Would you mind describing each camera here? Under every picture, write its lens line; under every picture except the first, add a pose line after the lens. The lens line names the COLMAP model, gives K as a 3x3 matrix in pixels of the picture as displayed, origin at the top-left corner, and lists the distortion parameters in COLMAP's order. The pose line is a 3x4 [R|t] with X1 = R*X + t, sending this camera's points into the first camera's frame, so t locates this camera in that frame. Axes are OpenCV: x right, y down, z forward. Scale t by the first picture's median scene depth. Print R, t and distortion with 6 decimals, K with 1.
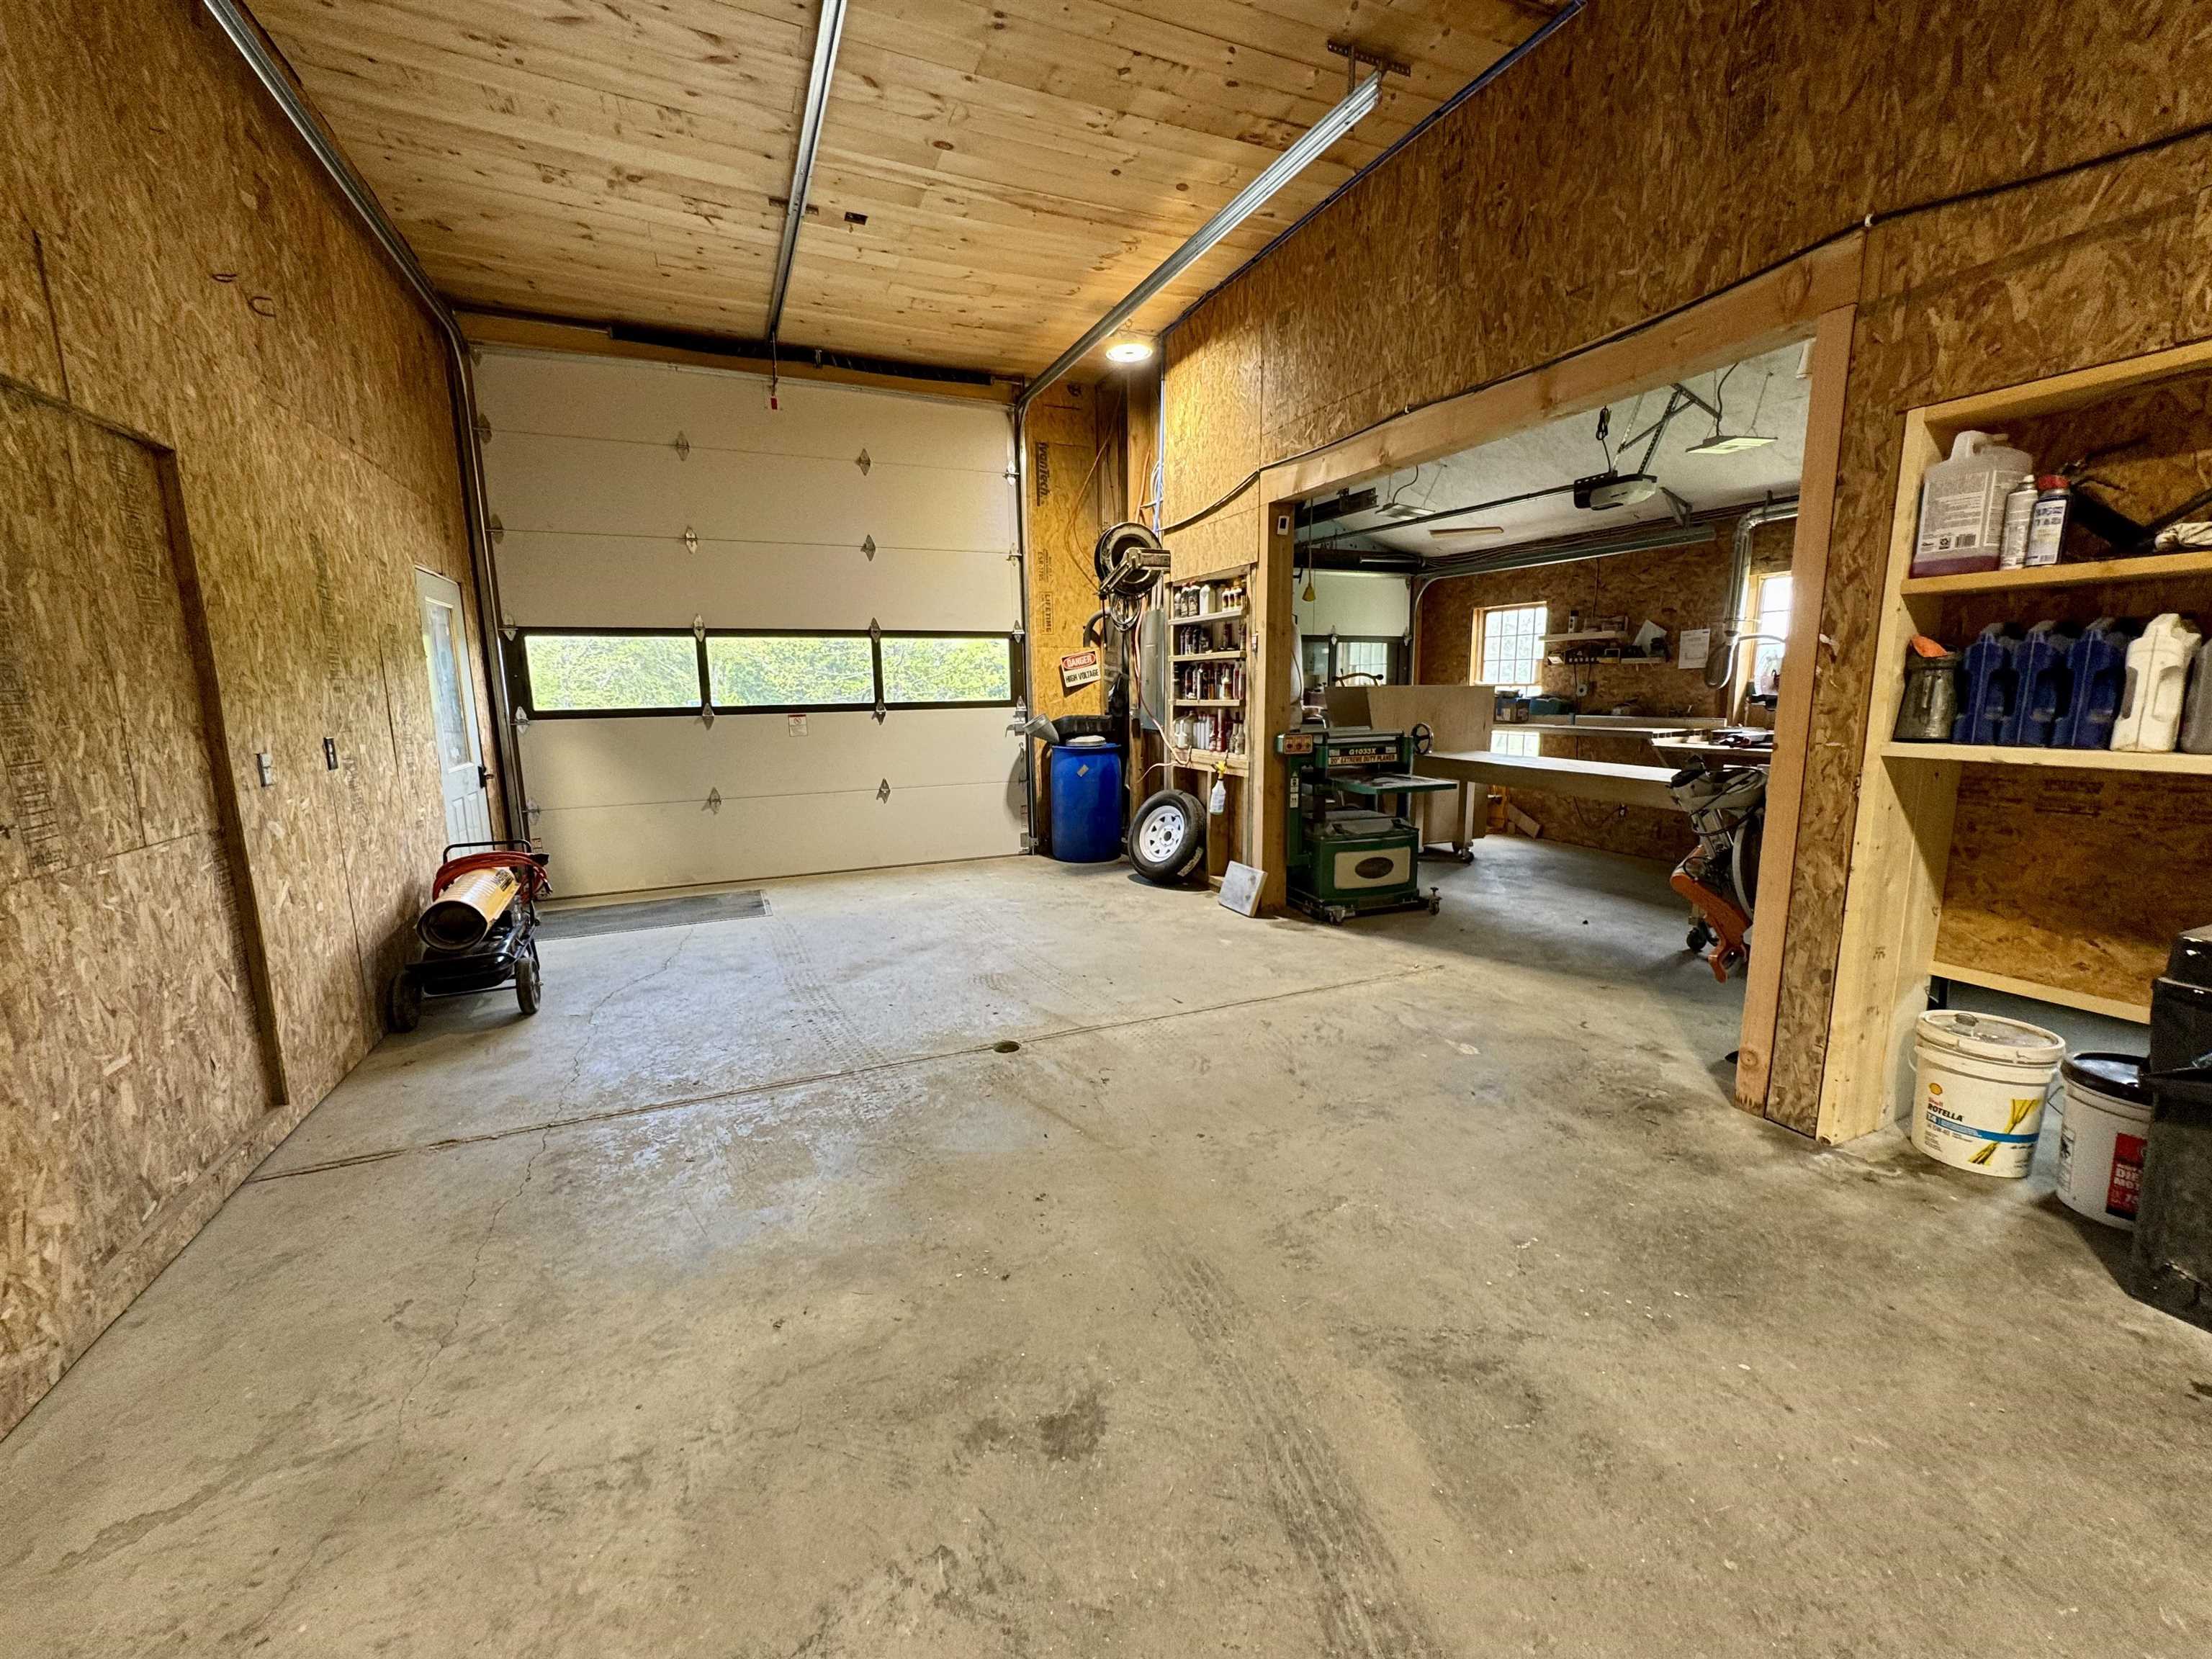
lens RADIAL K [[887.4, 0, 1097.5], [0, 887.4, 826.6], [0, 0, 1]] dist [-0.000546, -0.000135]
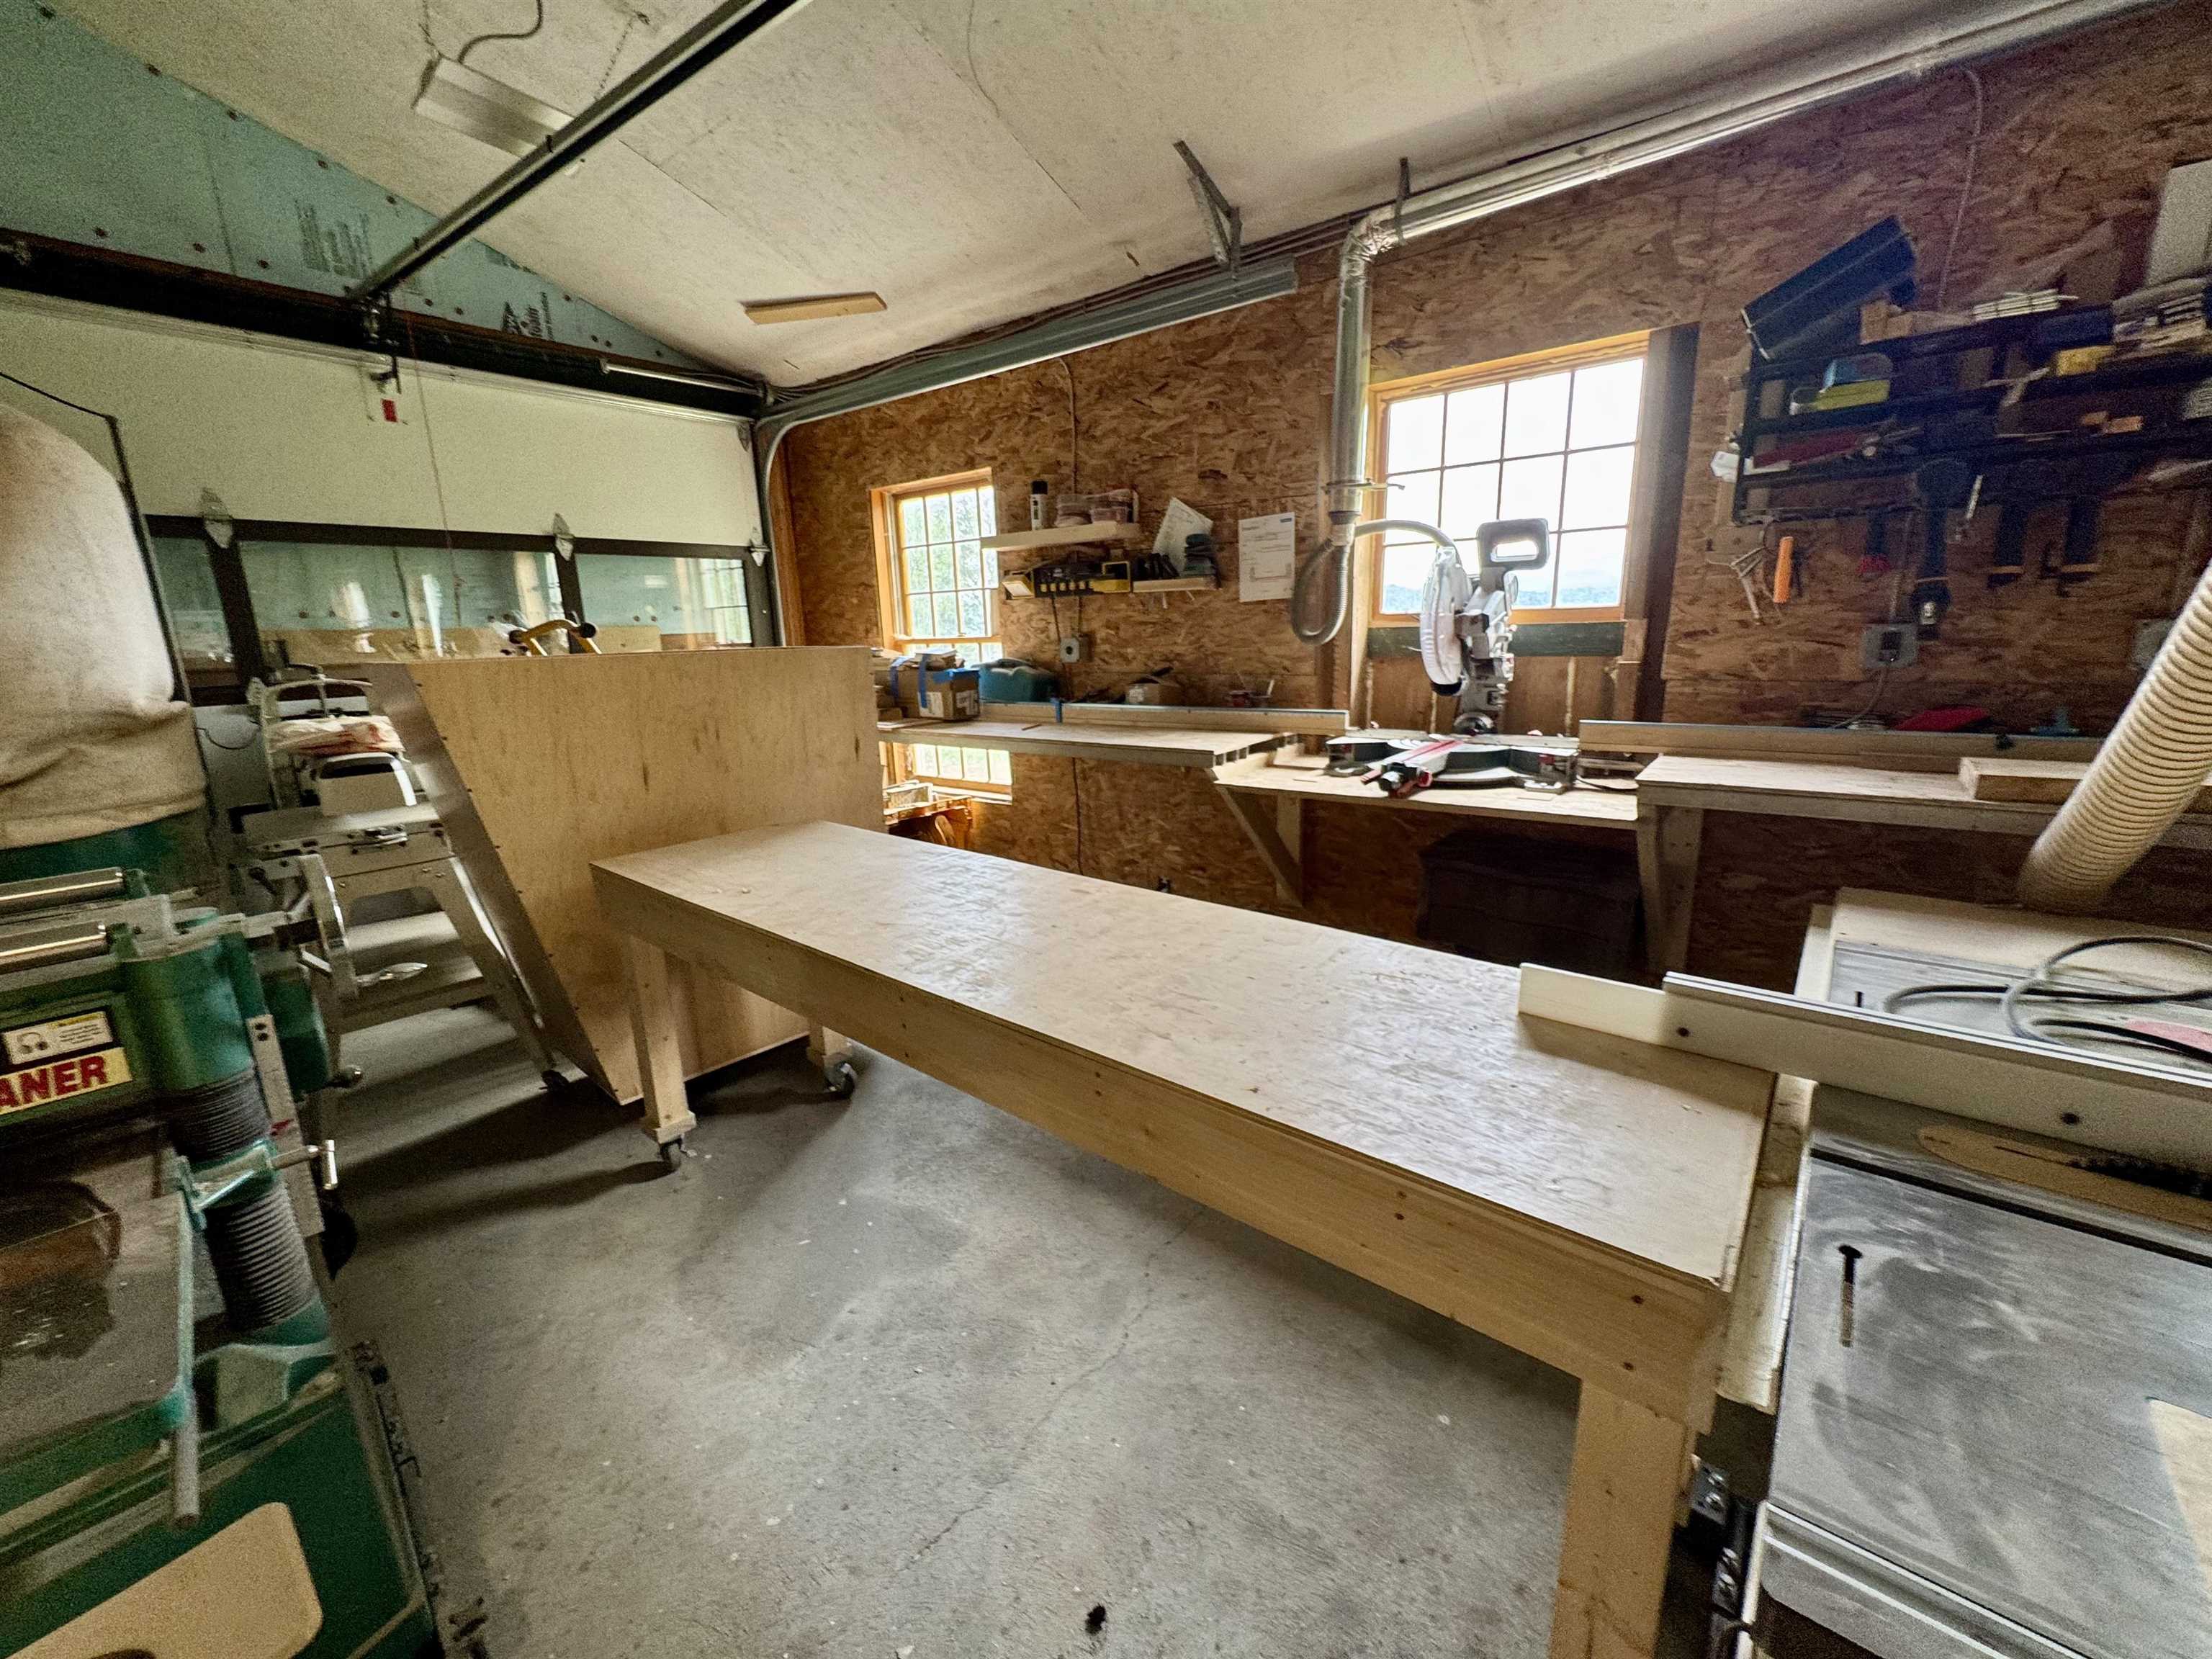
lens RADIAL K [[887.4, 0, 1101.0], [0, 887.4, 836.0], [0, 0, 1]] dist [-0.000546, -0.000135]
pose [[0.883804, -0.123233, 0.451336, 0.346880], [0.095199, 0.991874, 0.084403, -0.097159], [-0.458069, -0.031629, 0.888354, 0.586836]]
